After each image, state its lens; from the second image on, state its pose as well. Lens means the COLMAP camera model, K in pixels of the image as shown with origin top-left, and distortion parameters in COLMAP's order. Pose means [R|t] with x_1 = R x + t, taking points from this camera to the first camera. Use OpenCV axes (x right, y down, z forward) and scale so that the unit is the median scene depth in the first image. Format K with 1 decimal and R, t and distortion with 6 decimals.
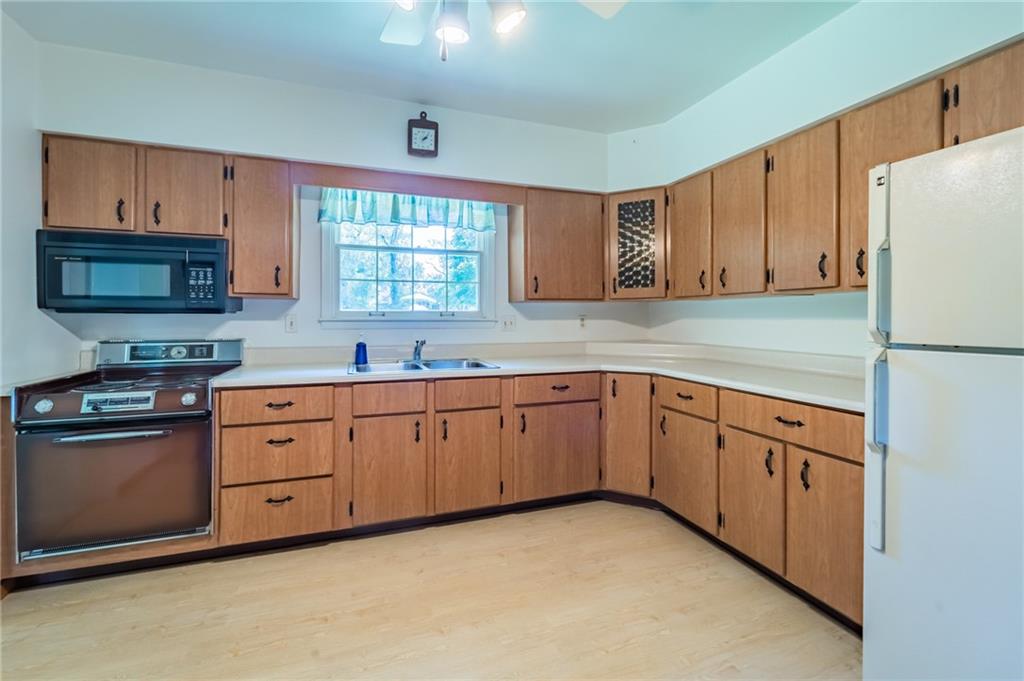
lens RADIAL K [[421.9, 0, 510.3], [0, 421.9, 316.6], [0, 0, 1]] dist [-0.000675, 0.000011]
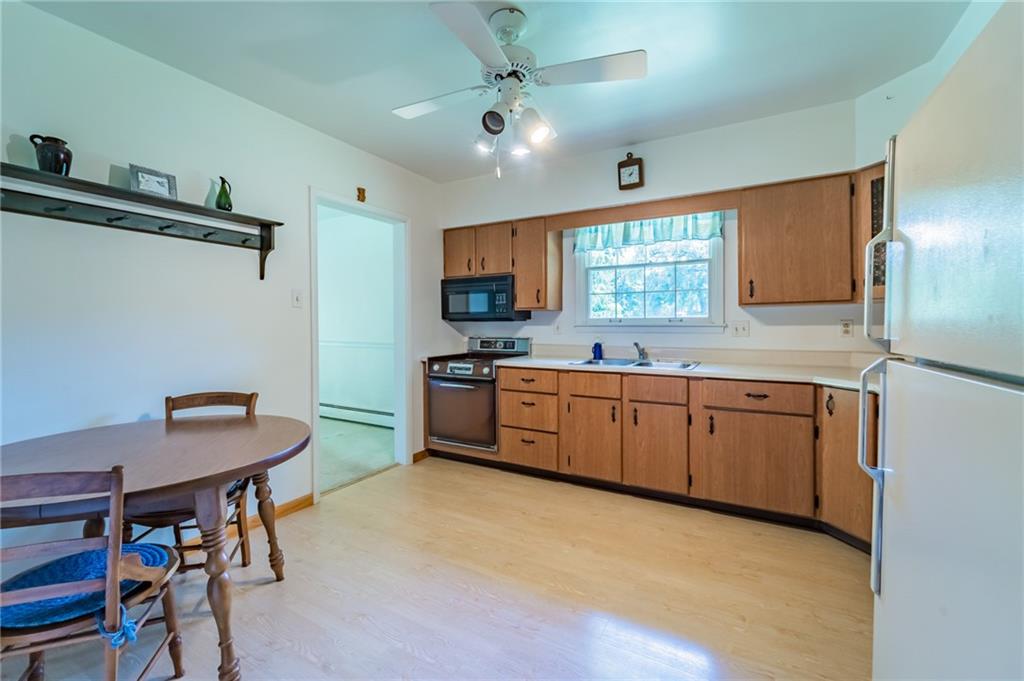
lens RADIAL K [[425.1, 0, 512.4], [0, 425.1, 325.5], [0, 0, 1]] dist [-0.001587, -0.000033]
pose [[0.659774, 0.000174, -0.751464, 0.514082], [0.005669, 0.999970, 0.005208, 0.000404], [0.751443, -0.007696, 0.659753, -0.059675]]
